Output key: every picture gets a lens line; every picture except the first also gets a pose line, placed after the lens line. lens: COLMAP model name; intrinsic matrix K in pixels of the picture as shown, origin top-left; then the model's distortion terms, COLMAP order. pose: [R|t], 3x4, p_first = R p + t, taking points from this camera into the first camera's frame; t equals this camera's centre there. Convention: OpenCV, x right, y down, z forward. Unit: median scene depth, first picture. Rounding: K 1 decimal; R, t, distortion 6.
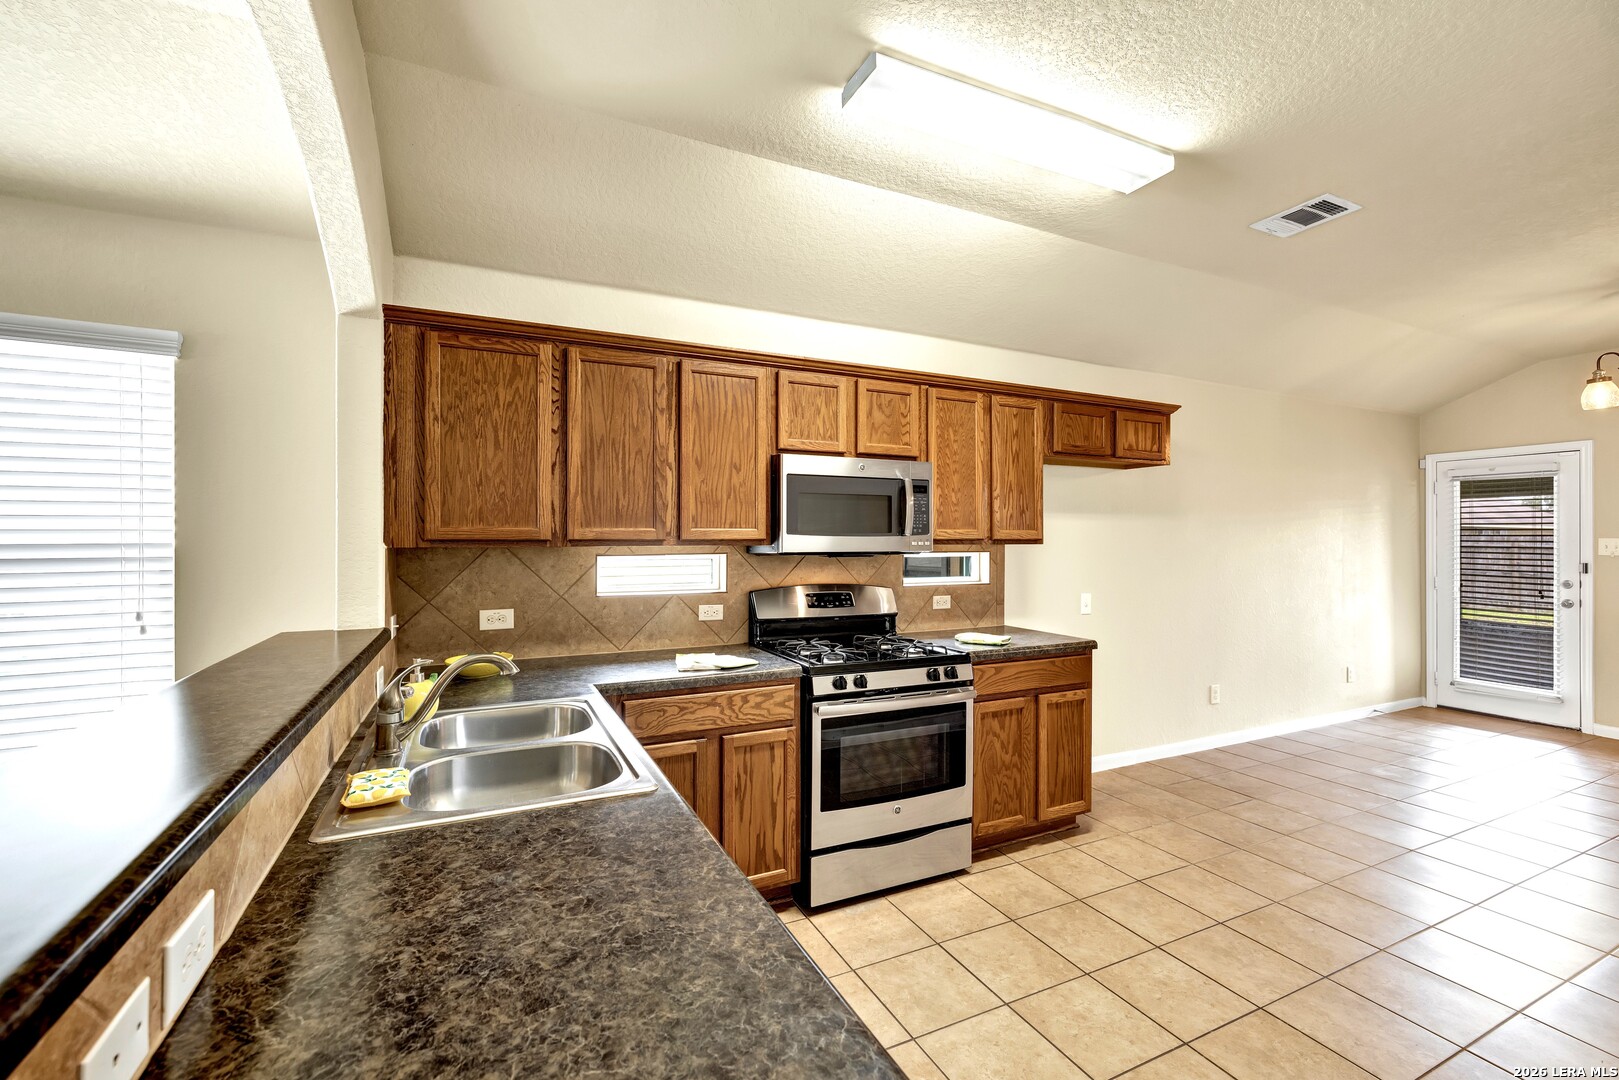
lens RADIAL K [[694.1, 0, 795.8], [0, 694.1, 543.5], [0, 0, 1]] dist [0.001138, 0.000387]
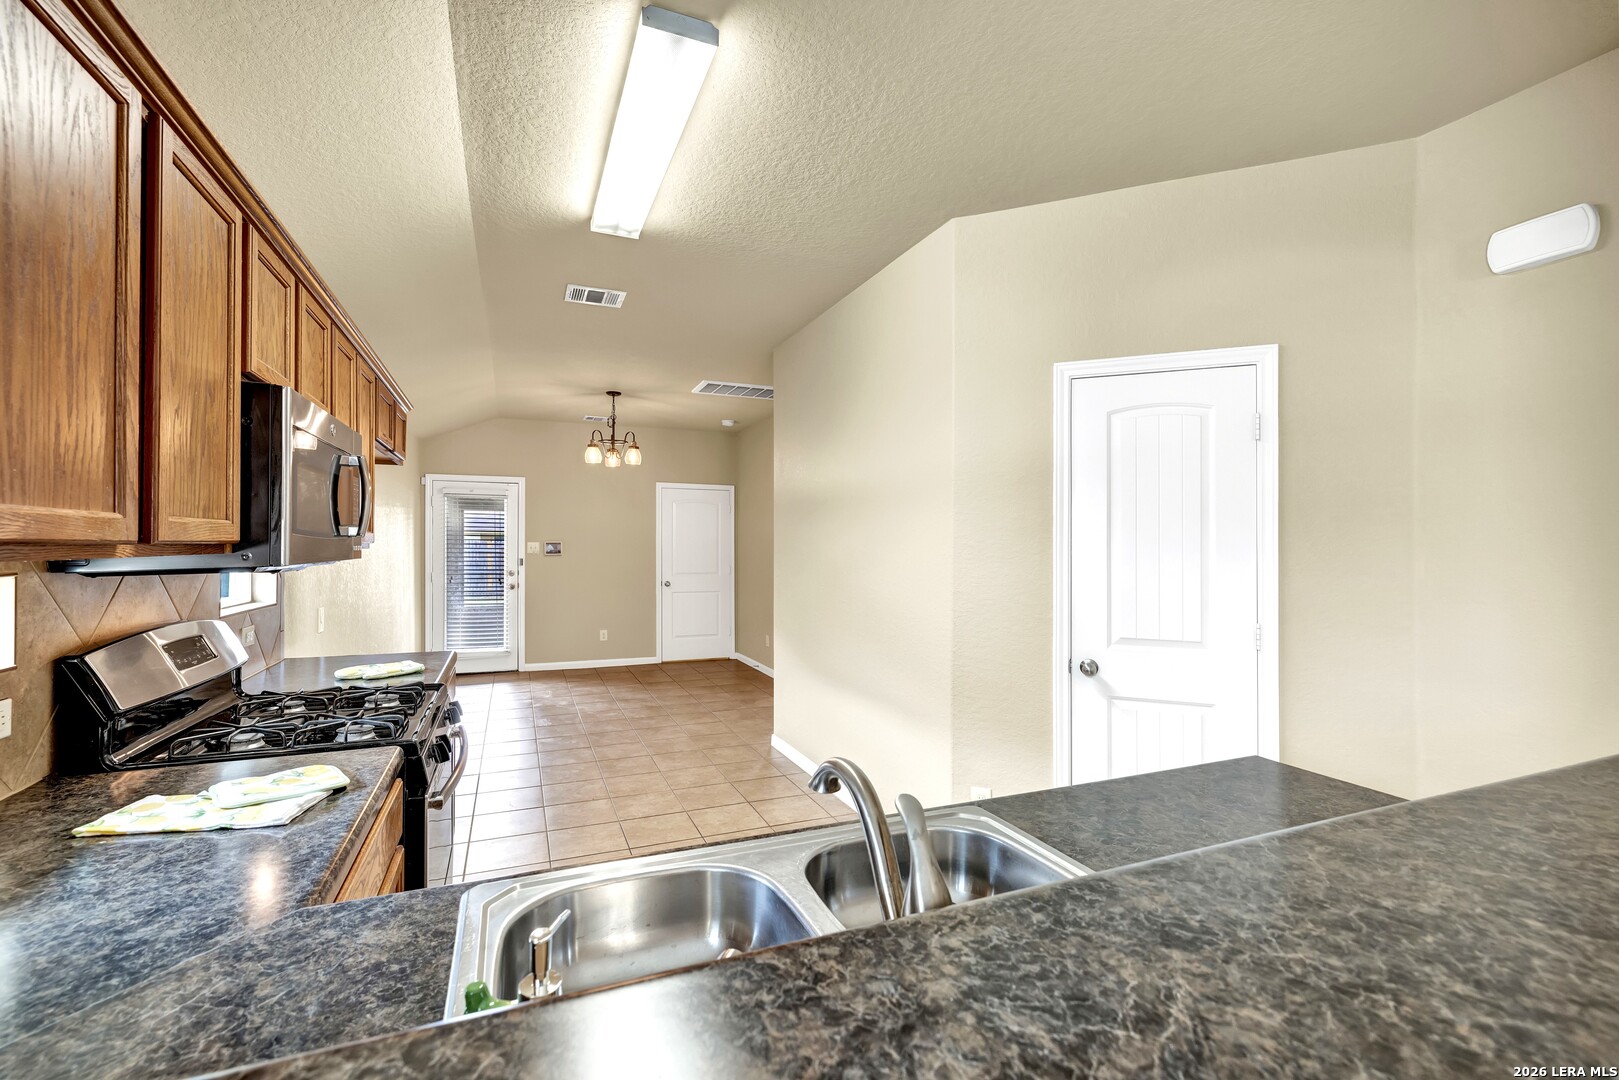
lens RADIAL K [[684.2, 0, 813.3], [0, 684.2, 540.8], [0, 0, 1]] dist [0.005508, 0.000469]
pose [[0.038201, 0.005280, 0.999256, -0.496934], [-0.002084, 0.999984, -0.005204, -0.005123], [-0.999268, -0.001883, 0.038211, 0.509289]]
